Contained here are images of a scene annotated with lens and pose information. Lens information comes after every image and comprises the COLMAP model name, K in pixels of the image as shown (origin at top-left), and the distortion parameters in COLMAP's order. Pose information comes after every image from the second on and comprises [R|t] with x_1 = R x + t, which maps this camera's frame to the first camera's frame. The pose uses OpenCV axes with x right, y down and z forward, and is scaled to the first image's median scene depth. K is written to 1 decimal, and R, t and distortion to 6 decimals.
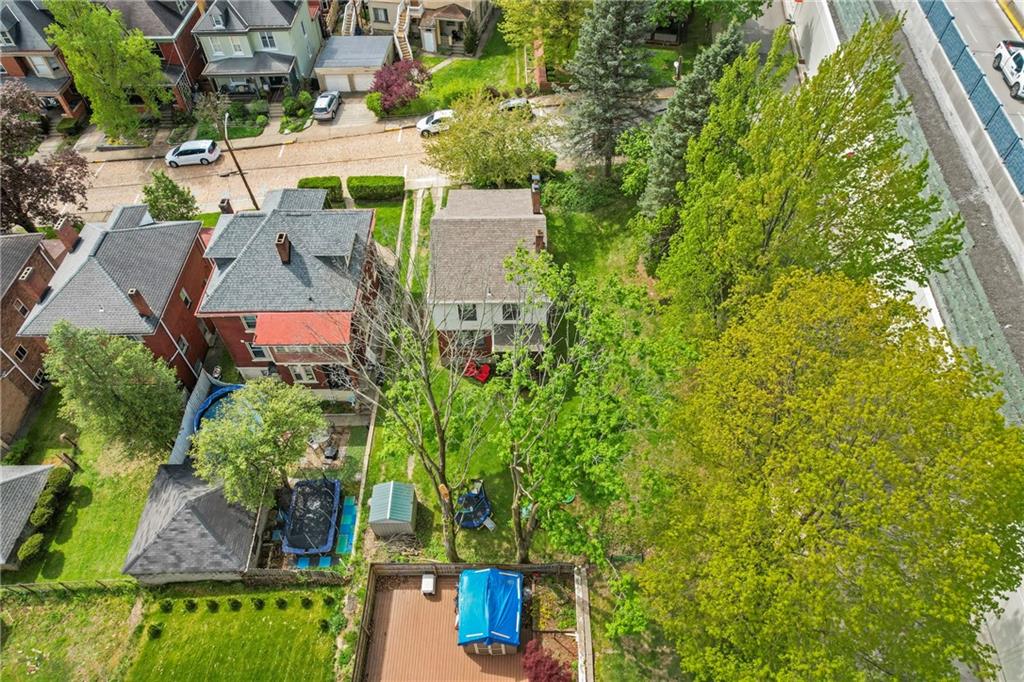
lens RADIAL K [[650.6, 0, 509.8], [0, 650.6, 343.7], [0, 0, 1]] dist [-0.047372, 0.042070]
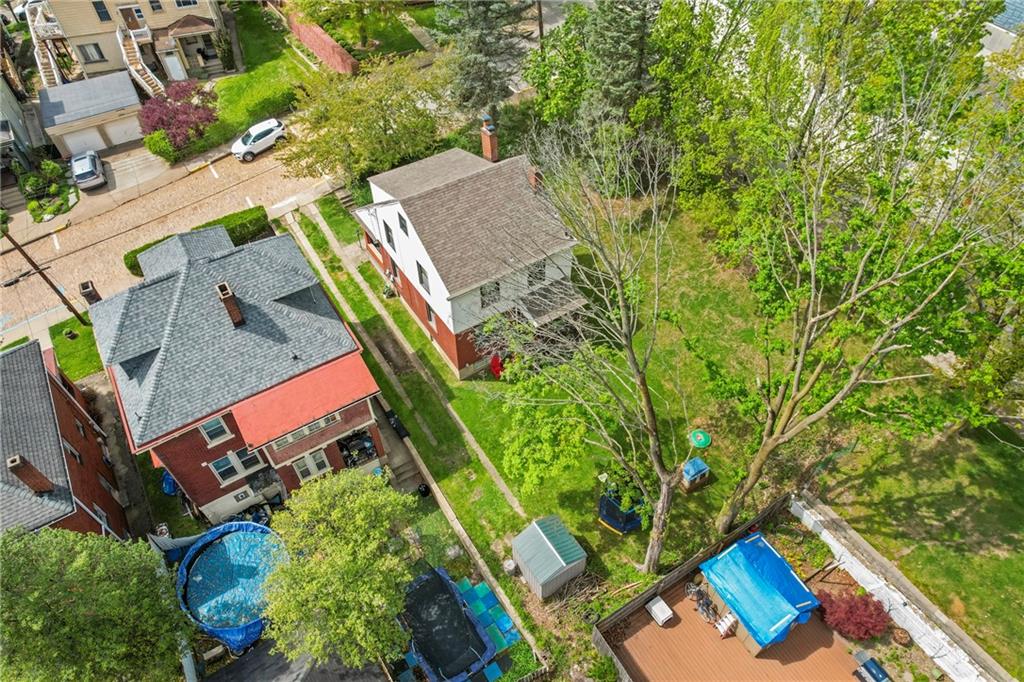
lens RADIAL K [[650.6, 0, 521.0], [0, 650.6, 346.2], [0, 0, 1]] dist [-0.047372, 0.042070]
pose [[0.847333, -0.399879, 0.349463, -0.206952], [0.411971, 0.910200, 0.042618, -0.005628], [-0.335123, 0.107856, 0.935981, 0.157286]]
